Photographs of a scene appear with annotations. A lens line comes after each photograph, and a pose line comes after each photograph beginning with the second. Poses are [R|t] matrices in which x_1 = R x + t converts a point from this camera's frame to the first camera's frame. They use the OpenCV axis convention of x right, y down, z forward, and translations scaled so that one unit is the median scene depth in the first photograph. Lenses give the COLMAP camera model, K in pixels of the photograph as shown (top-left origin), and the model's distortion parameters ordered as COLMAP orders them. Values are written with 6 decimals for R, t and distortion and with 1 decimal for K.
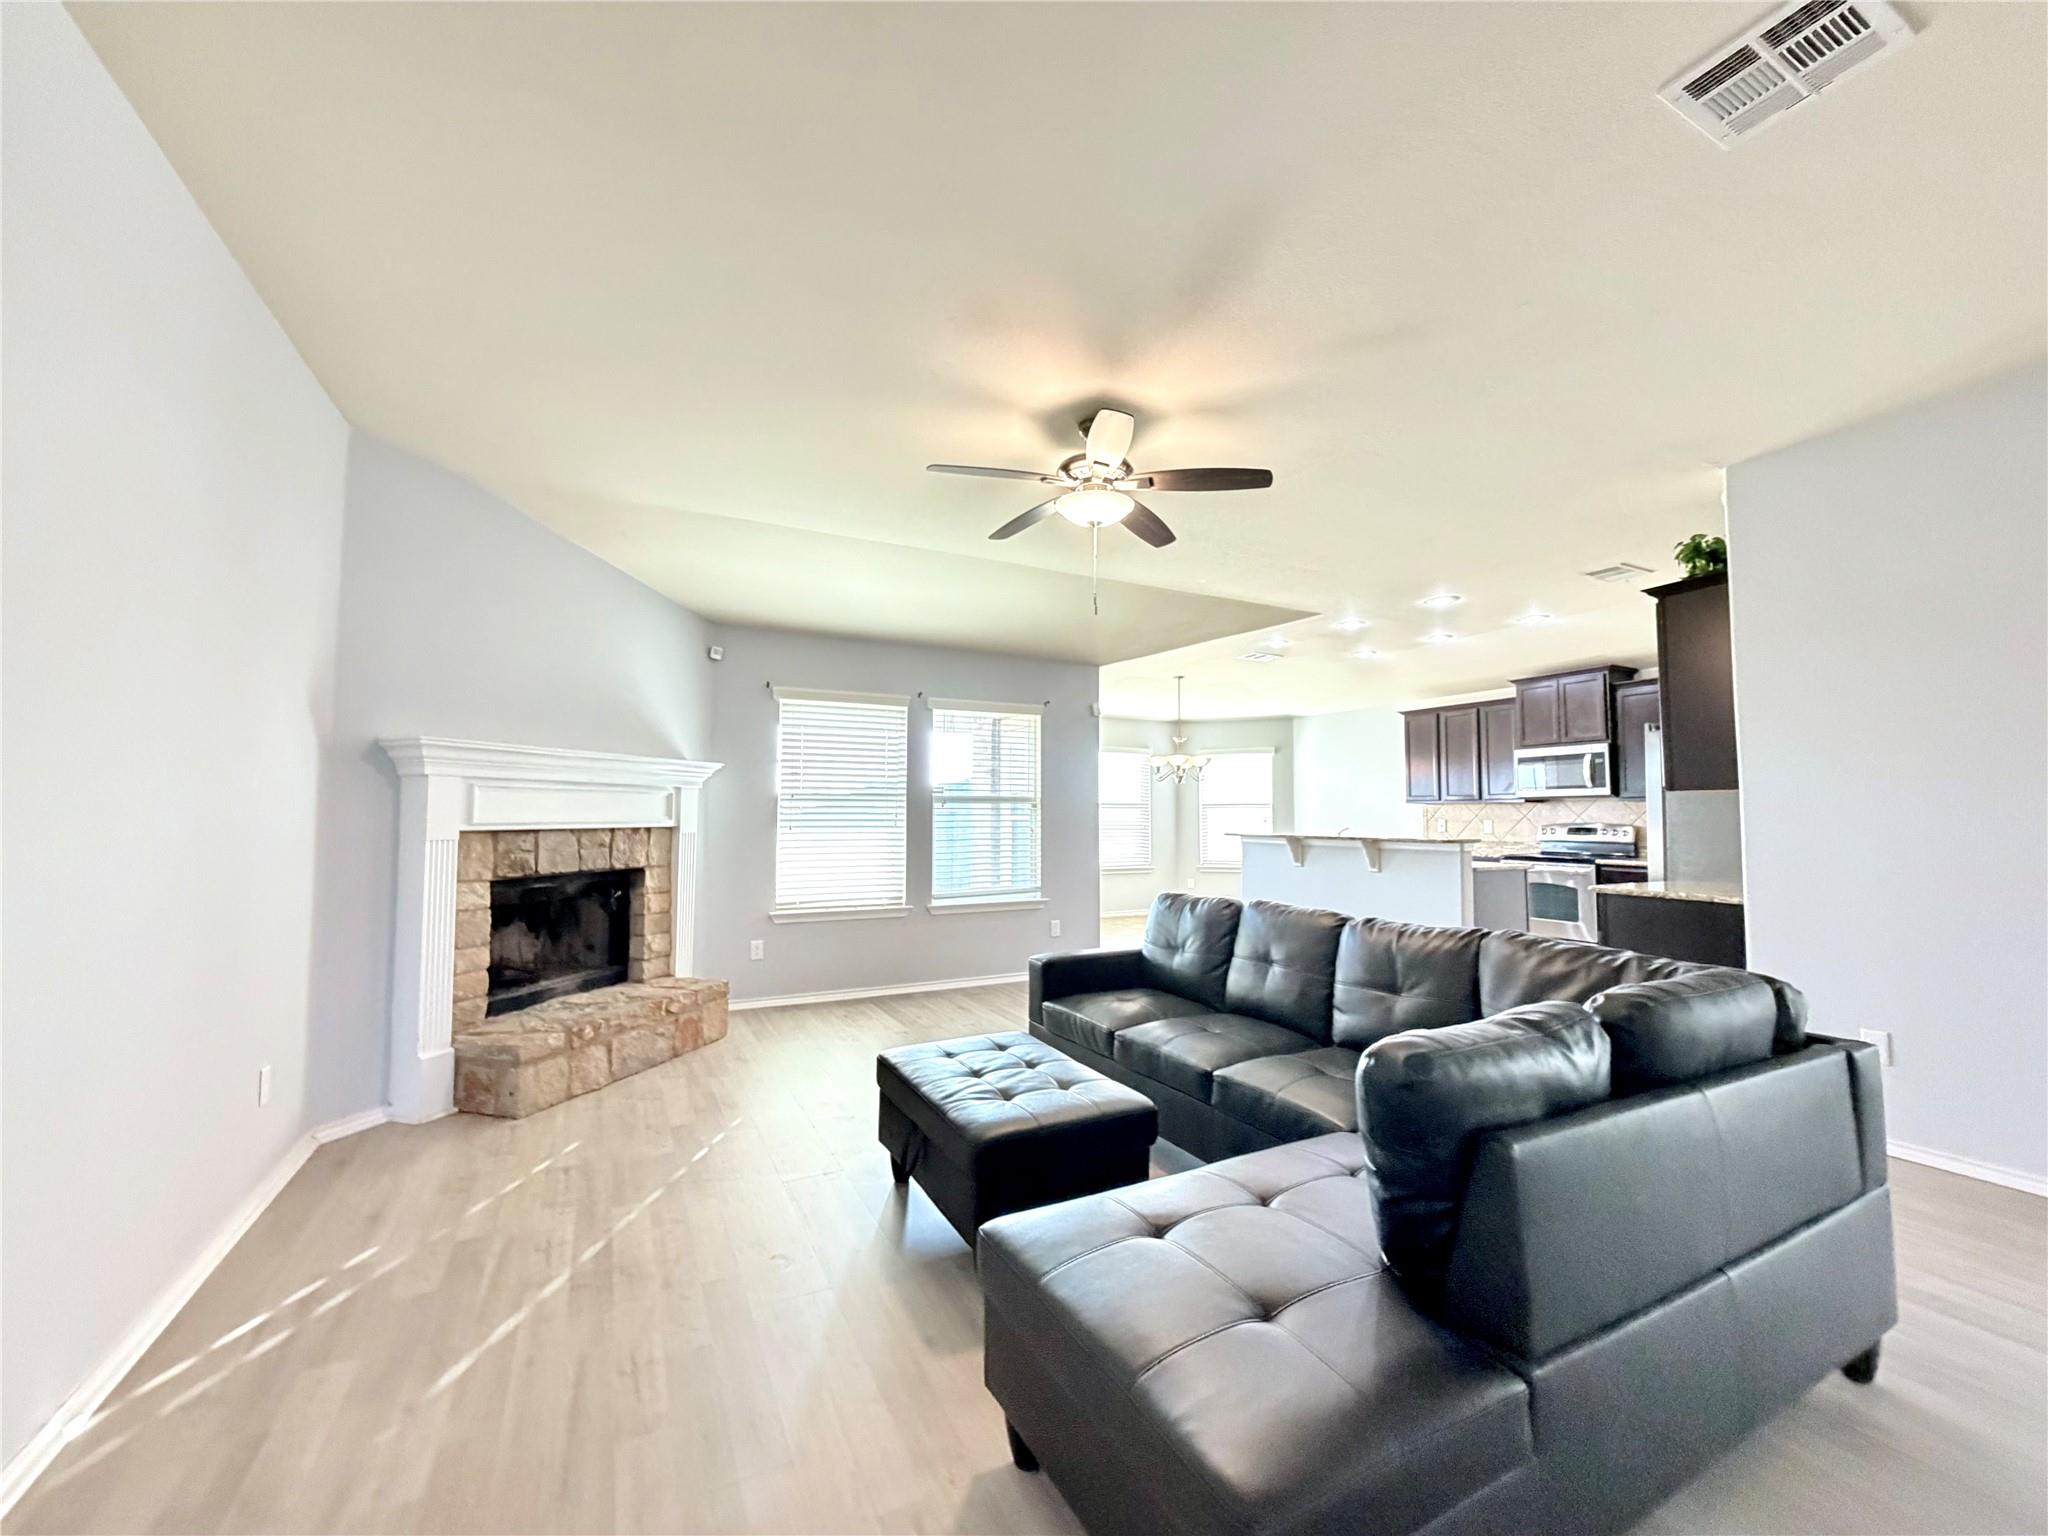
lens RADIAL K [[830.1, 0, 1024.0], [0, 830.1, 768.0], [0, 0, 1]] dist [-0.000491, 0.000303]
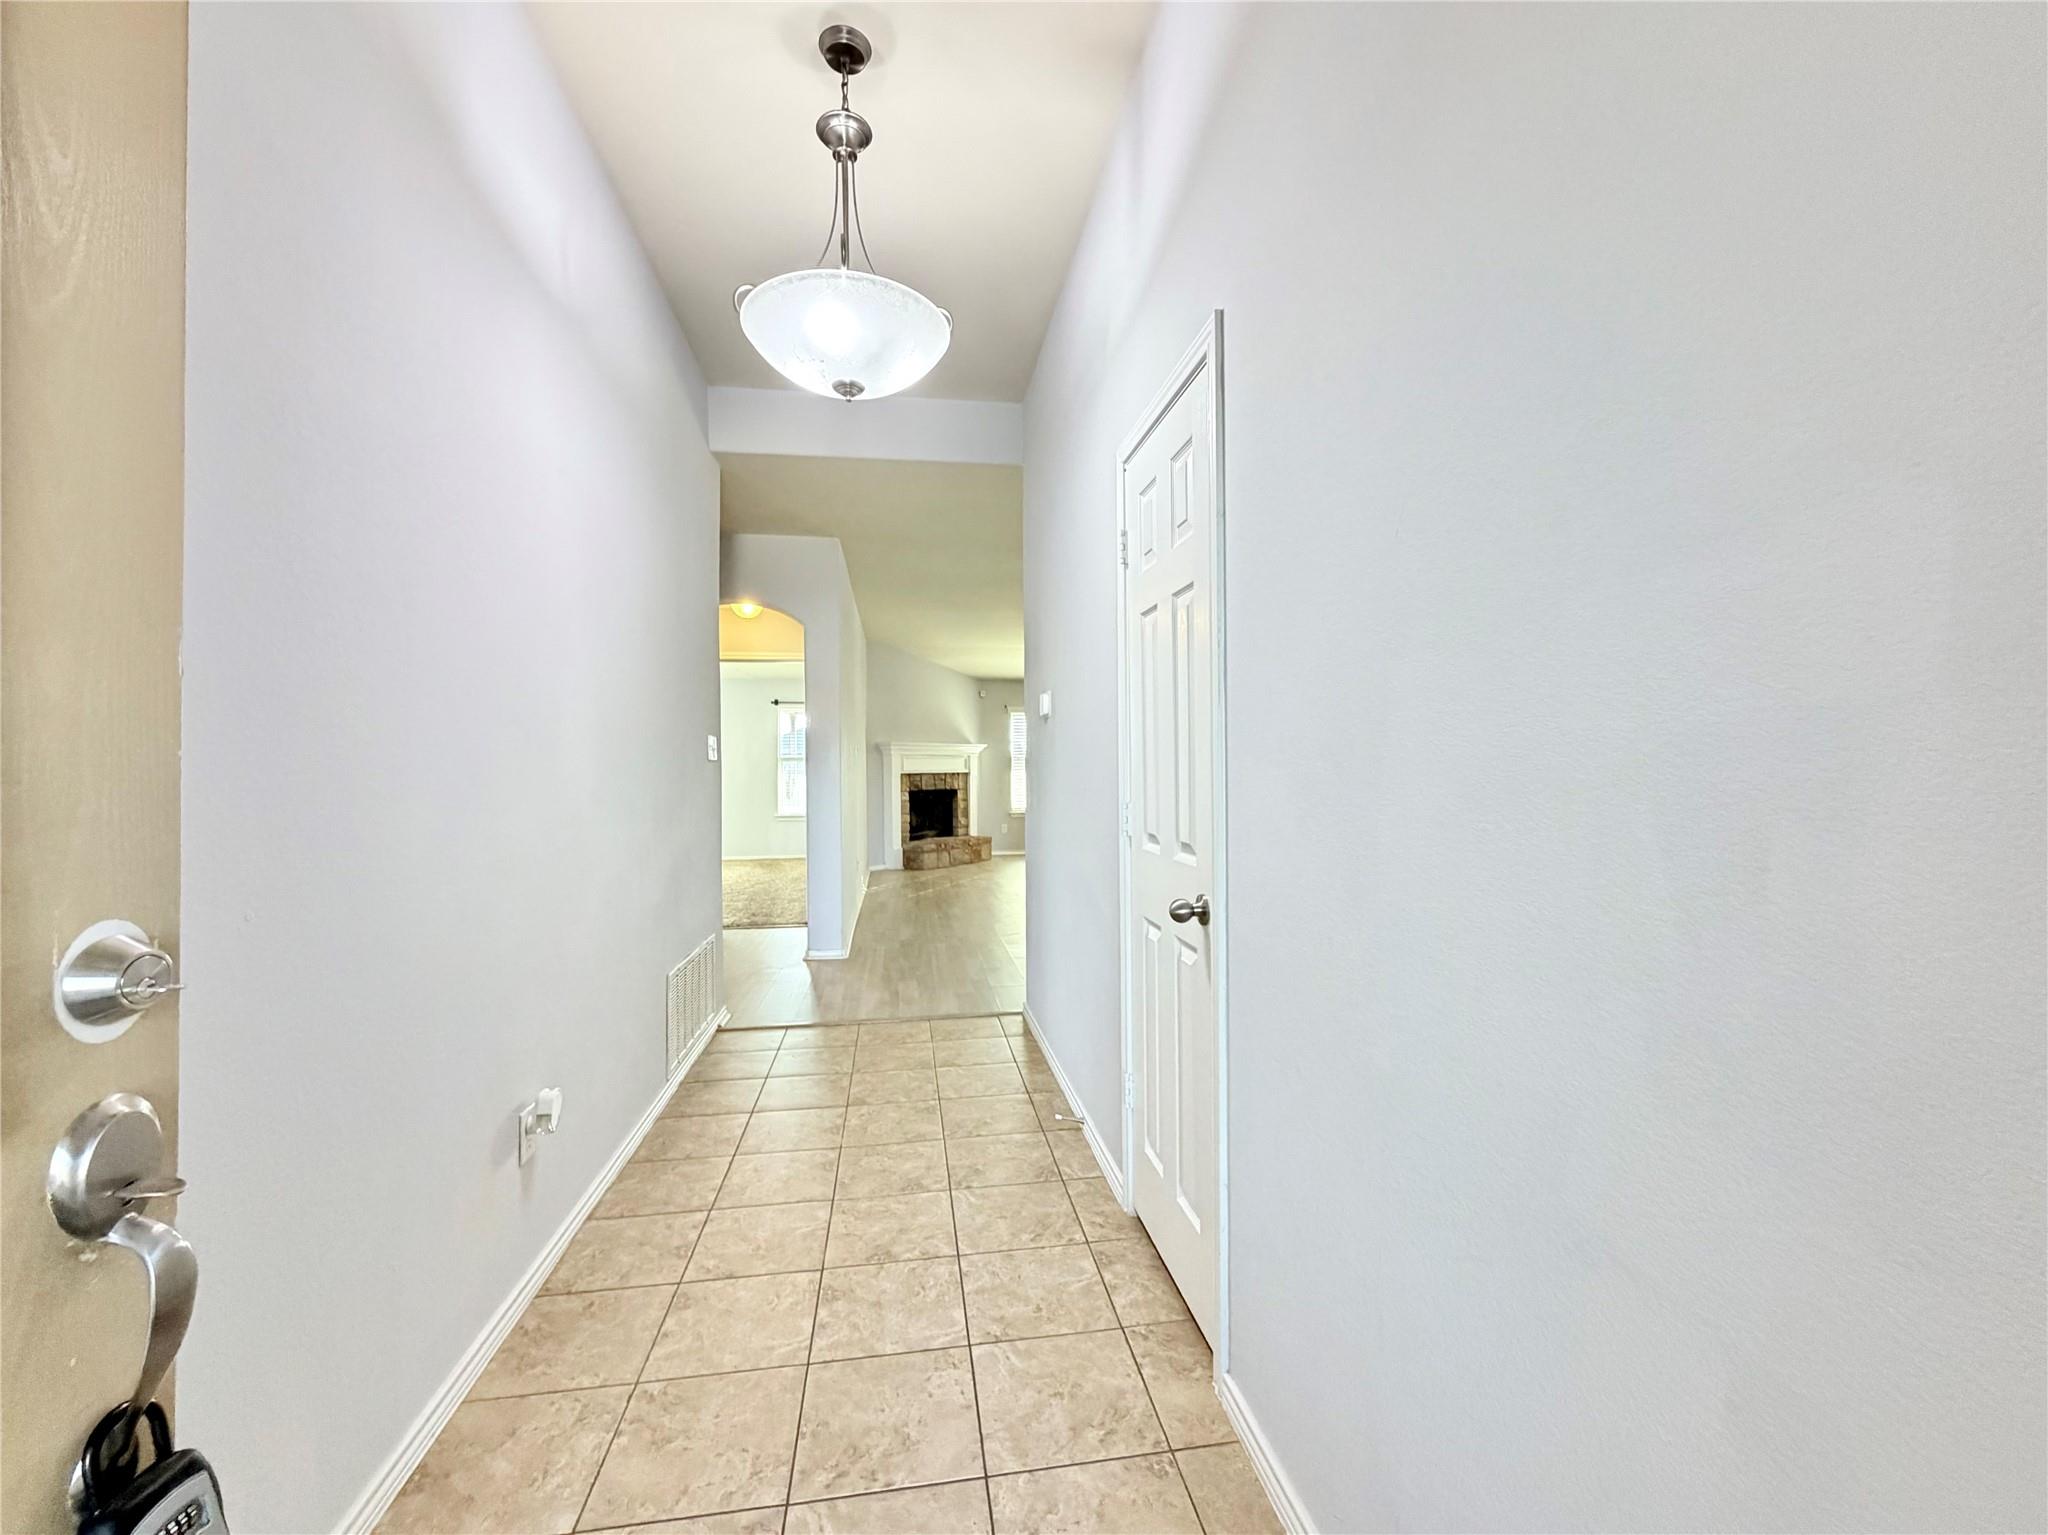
lens RADIAL K [[830.1, 0, 1024.0], [0, 830.1, 767.5], [0, 0, 1]] dist [-0.000491, 0.000303]
pose [[0.951438, -0.006946, -0.307763, 0.473012], [0.024855, 0.998215, 0.054310, -0.070356], [0.306836, -0.059322, 0.949912, -1.234913]]
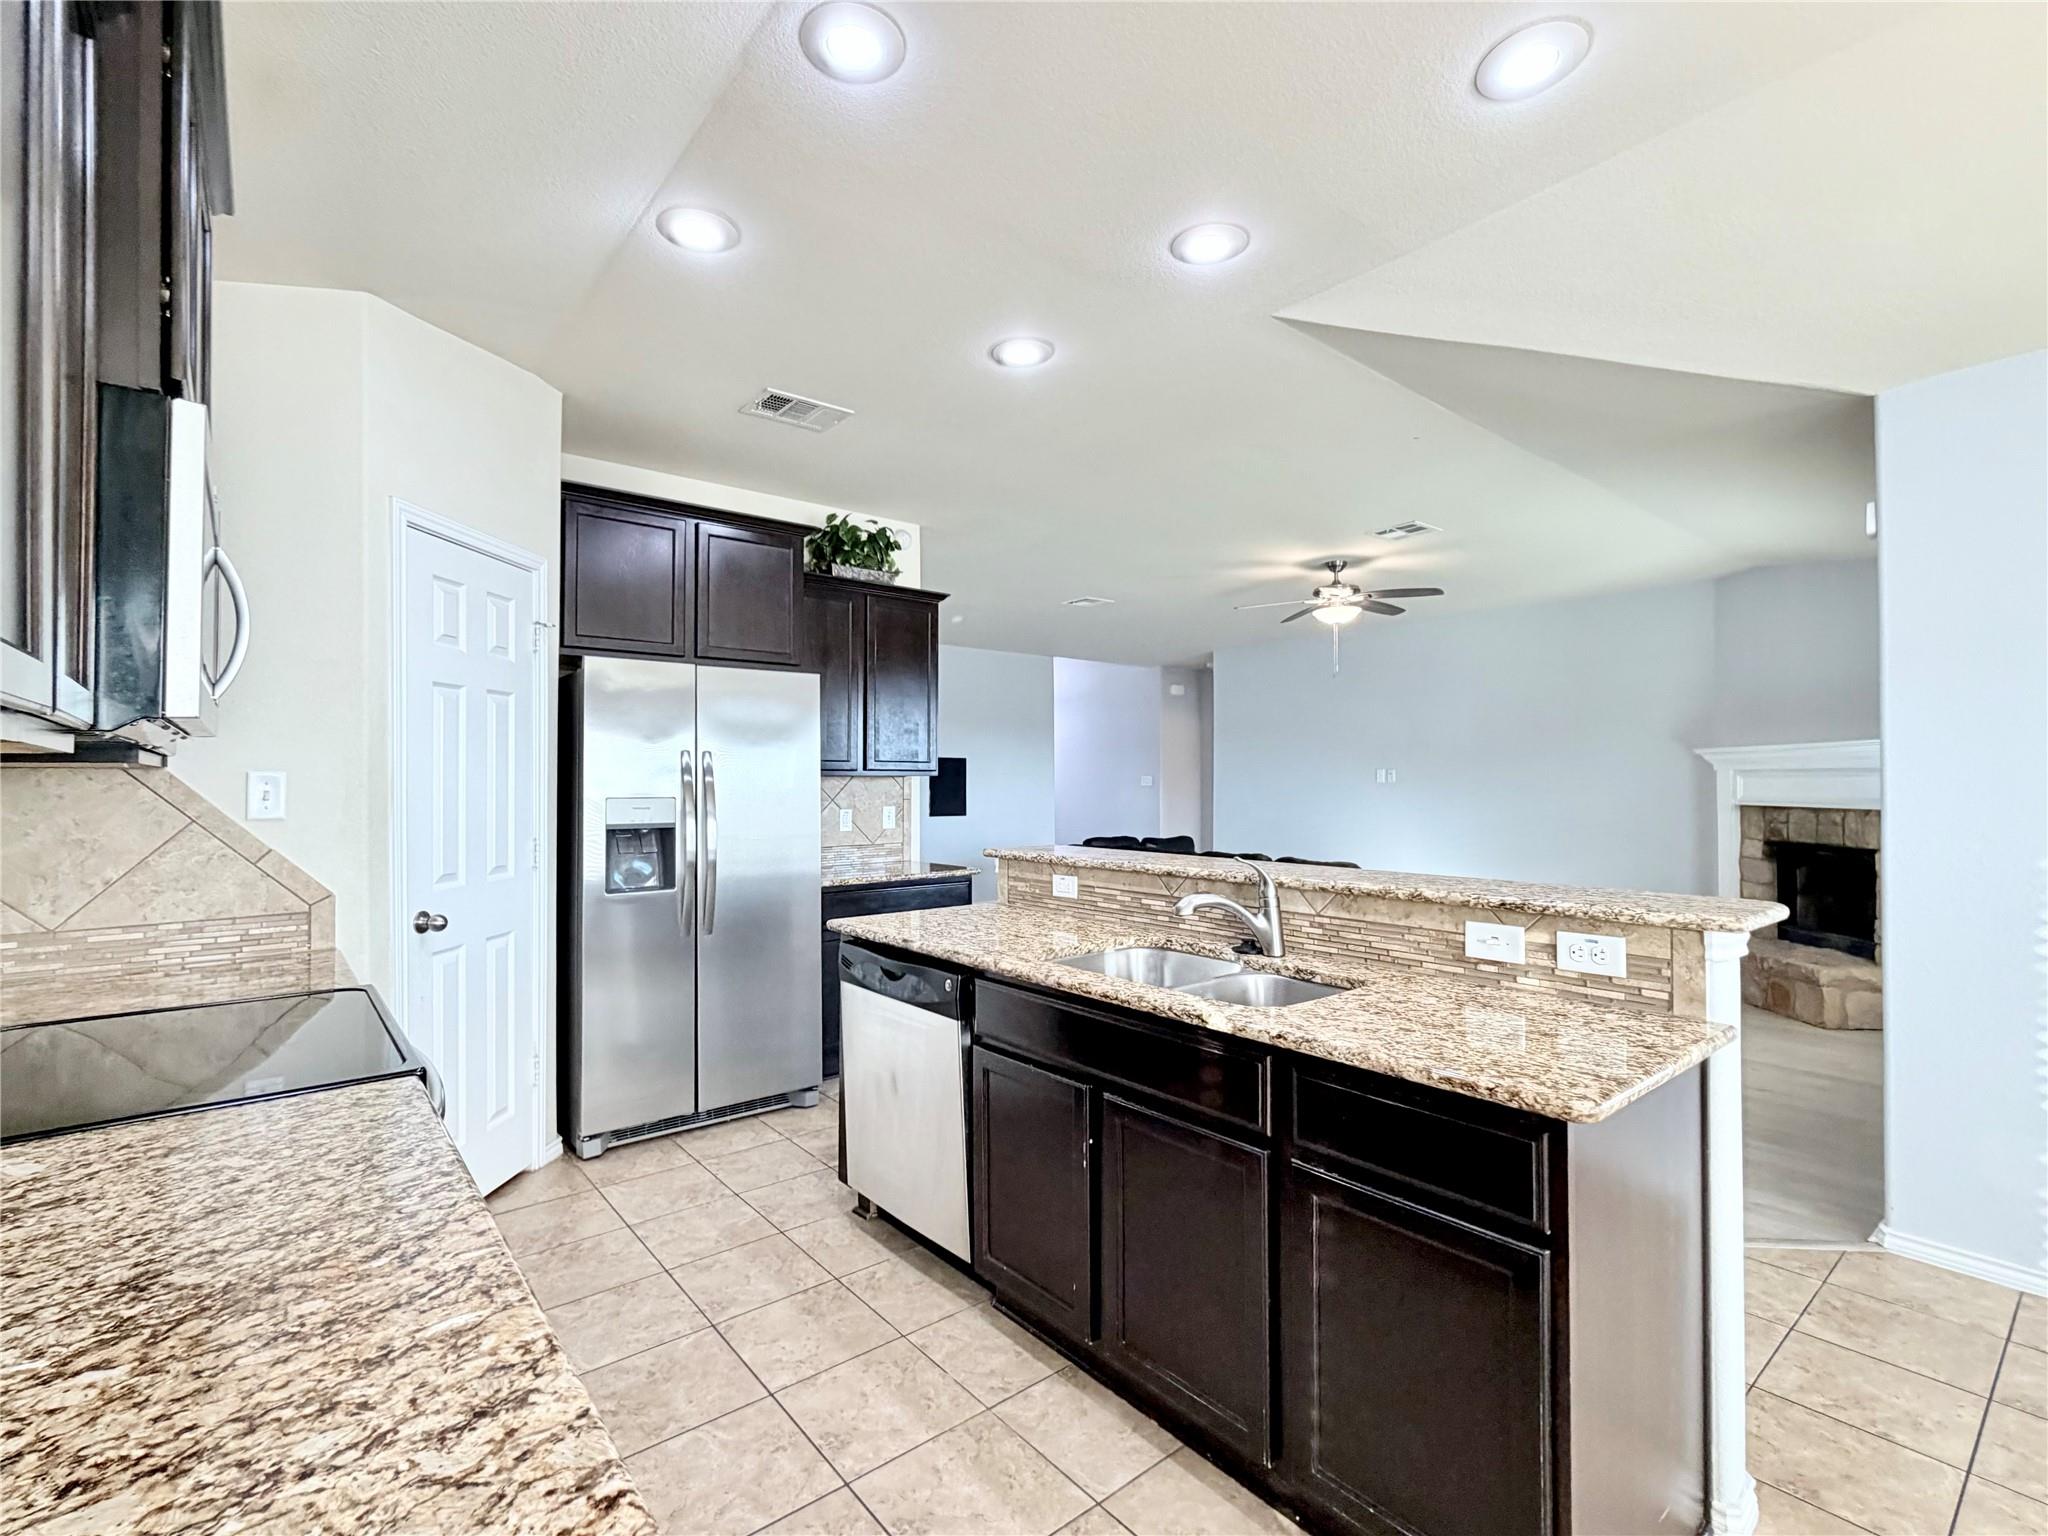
lens RADIAL K [[935.8, 0, 1018.7], [0, 935.8, 767.6], [0, 0, 1]] dist [-0.001896, -0.000083]
pose [[-0.978689, -0.003878, -0.205312, 0.771073], [0.010969, 0.997407, -0.071129, 0.089915], [0.205055, -0.071866, -0.976108, 1.893924]]
